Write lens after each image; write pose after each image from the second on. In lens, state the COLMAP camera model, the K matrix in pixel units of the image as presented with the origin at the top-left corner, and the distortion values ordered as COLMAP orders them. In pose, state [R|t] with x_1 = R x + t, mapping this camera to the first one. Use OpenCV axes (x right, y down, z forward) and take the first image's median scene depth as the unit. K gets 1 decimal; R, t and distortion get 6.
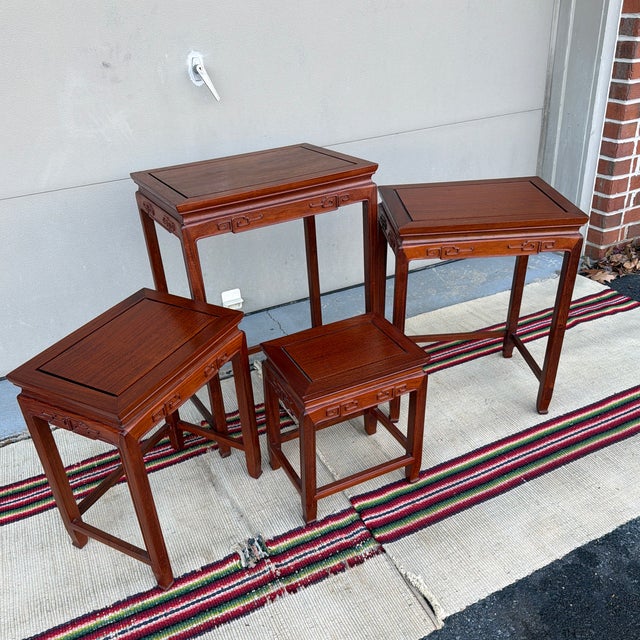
lens RADIAL K [[626.6, 0, 313.9], [0, 626.6, 337.0], [0, 0, 1]] dist [0.138269, -0.242009]
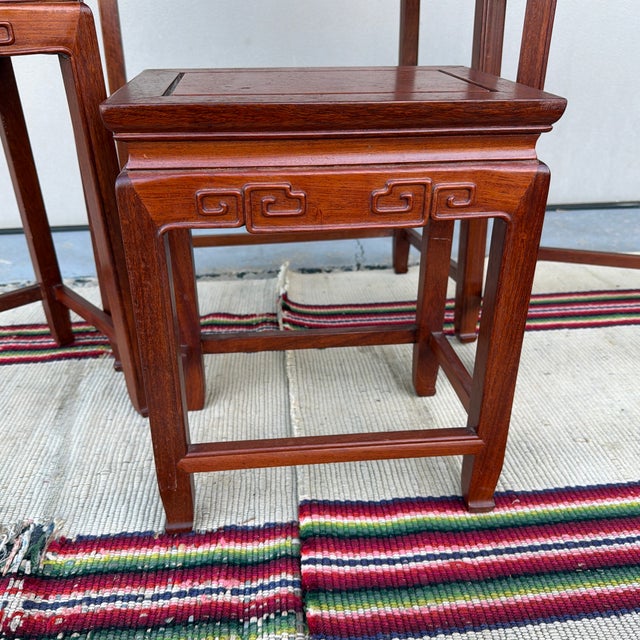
lens RADIAL K [[642.7, 0, 315.0], [0, 642.7, 337.1], [0, 0, 1]] dist [0.048434, -0.085424]
pose [[0.935710, 0.181890, -0.302261, 0.161423], [-0.202668, 0.978487, -0.038579, 0.157960], [0.288742, 0.097358, 0.952444, 0.570108]]
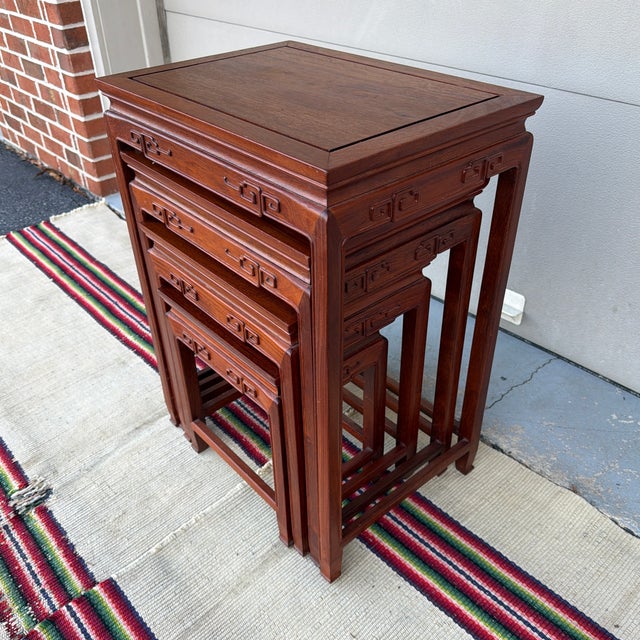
lens RADIAL K [[642.7, 0, 315.0], [0, 642.7, 337.1], [0, 0, 1]] dist [0.048434, -0.085424]
pose [[0.271909, 0.603721, -0.749390, 0.458753], [-0.455157, 0.766802, 0.452600, -0.340519], [0.847878, 0.218024, 0.483288, 0.751725]]
